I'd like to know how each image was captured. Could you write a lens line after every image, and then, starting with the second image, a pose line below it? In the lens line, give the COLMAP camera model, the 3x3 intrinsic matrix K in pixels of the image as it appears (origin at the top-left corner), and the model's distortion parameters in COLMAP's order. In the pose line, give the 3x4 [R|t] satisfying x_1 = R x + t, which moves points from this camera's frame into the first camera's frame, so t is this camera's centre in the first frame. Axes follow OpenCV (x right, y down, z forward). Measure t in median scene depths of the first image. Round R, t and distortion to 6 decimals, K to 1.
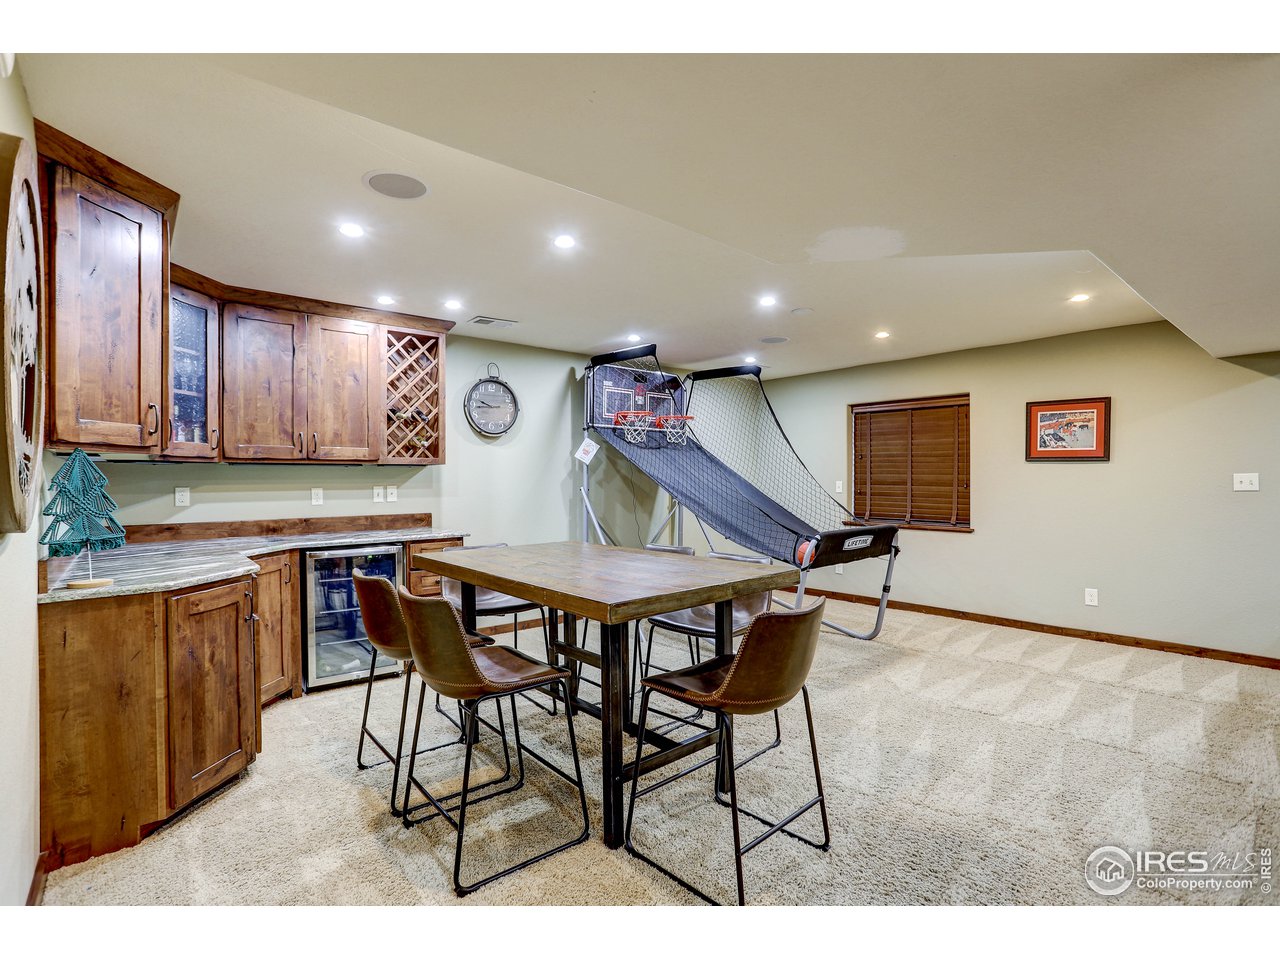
lens RADIAL K [[625.9, 0, 637.5], [0, 625.9, 482.0], [0, 0, 1]] dist [-0.018713, 0.003861]
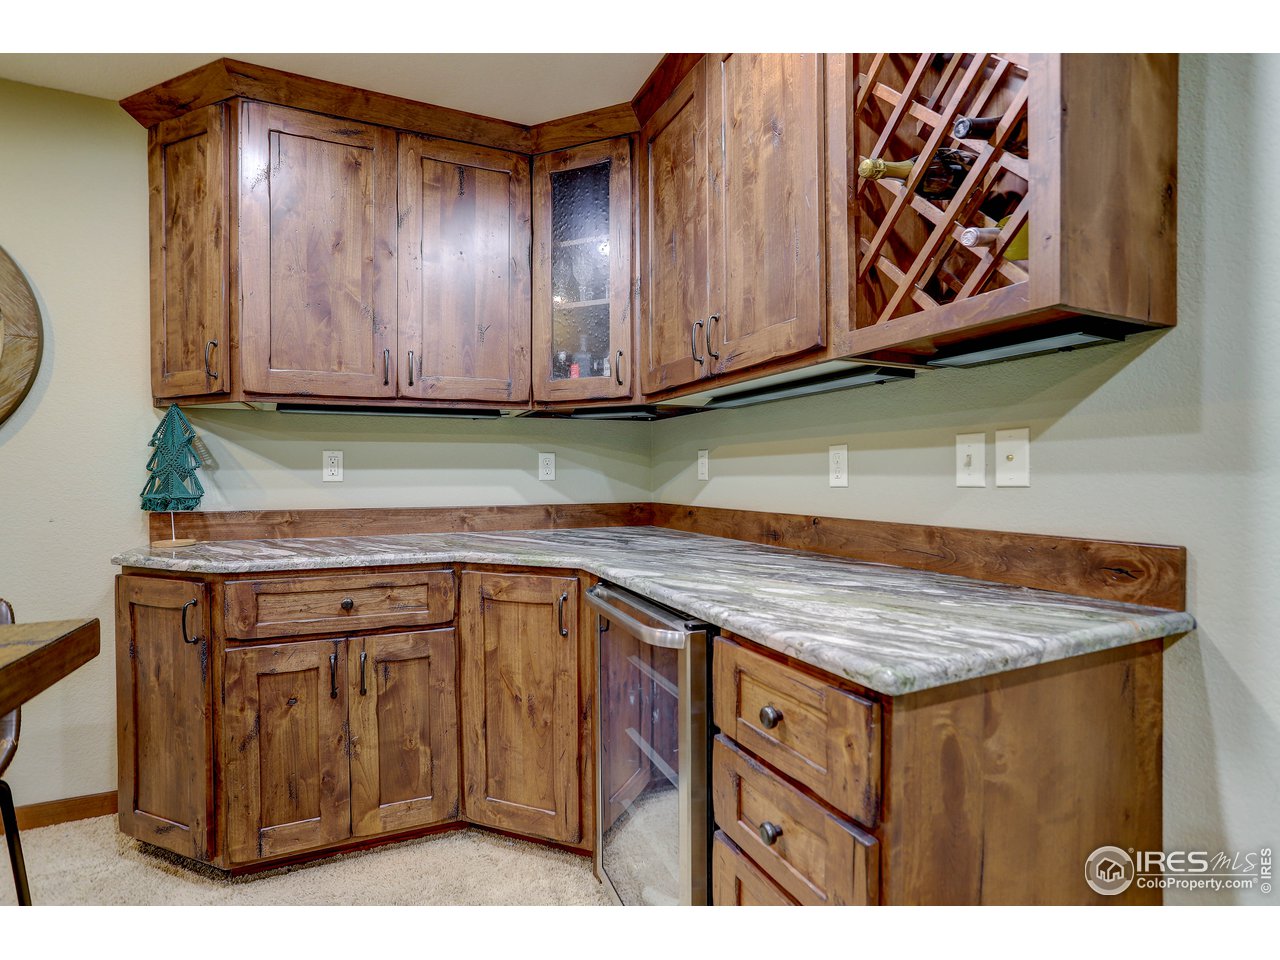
lens RADIAL K [[625.9, 0, 638.4], [0, 625.9, 479.8], [0, 0, 1]] dist [-0.018713, 0.003861]
pose [[-0.283636, 0.013046, -0.958843, -0.084123], [0.000180, 0.999908, 0.013552, 0.026237], [0.958932, 0.003671, -0.283613, 0.978727]]
